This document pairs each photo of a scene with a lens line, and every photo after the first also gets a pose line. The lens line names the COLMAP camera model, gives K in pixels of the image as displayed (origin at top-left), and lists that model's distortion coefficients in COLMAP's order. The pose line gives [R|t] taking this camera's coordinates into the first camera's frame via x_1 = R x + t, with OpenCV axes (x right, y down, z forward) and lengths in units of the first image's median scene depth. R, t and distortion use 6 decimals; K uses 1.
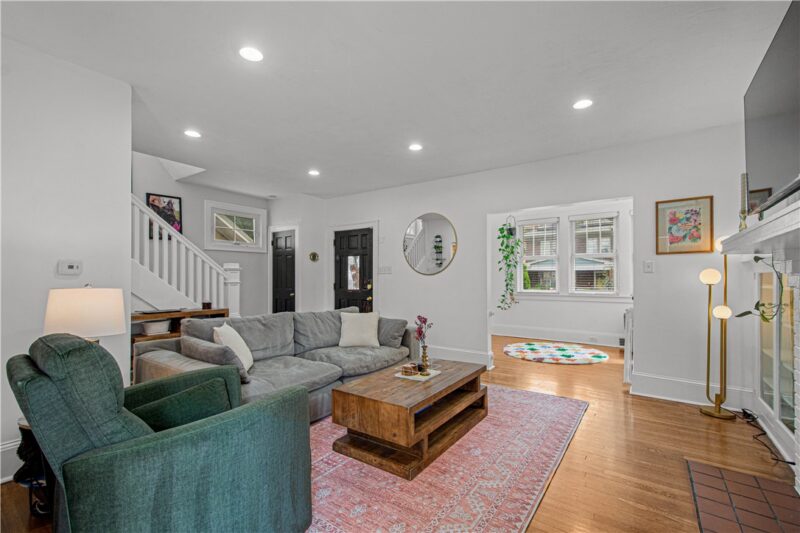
lens RADIAL K [[350.3, 0, 398.8], [0, 350.3, 268.4], [0, 0, 1]] dist [-0.003160, -0.000538]
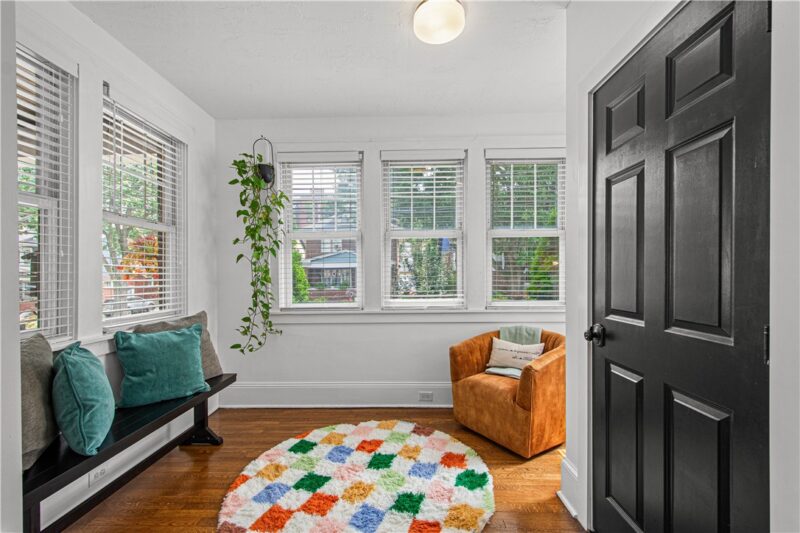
lens RADIAL K [[350.3, 0, 400.9], [0, 350.3, 279.8], [0, 0, 1]] dist [-0.003160, -0.000538]
pose [[0.822678, -0.008835, 0.568440, 0.210782], [0.006545, 0.999960, 0.006070, 0.028188], [-0.568471, -0.001273, 0.822703, 0.537936]]
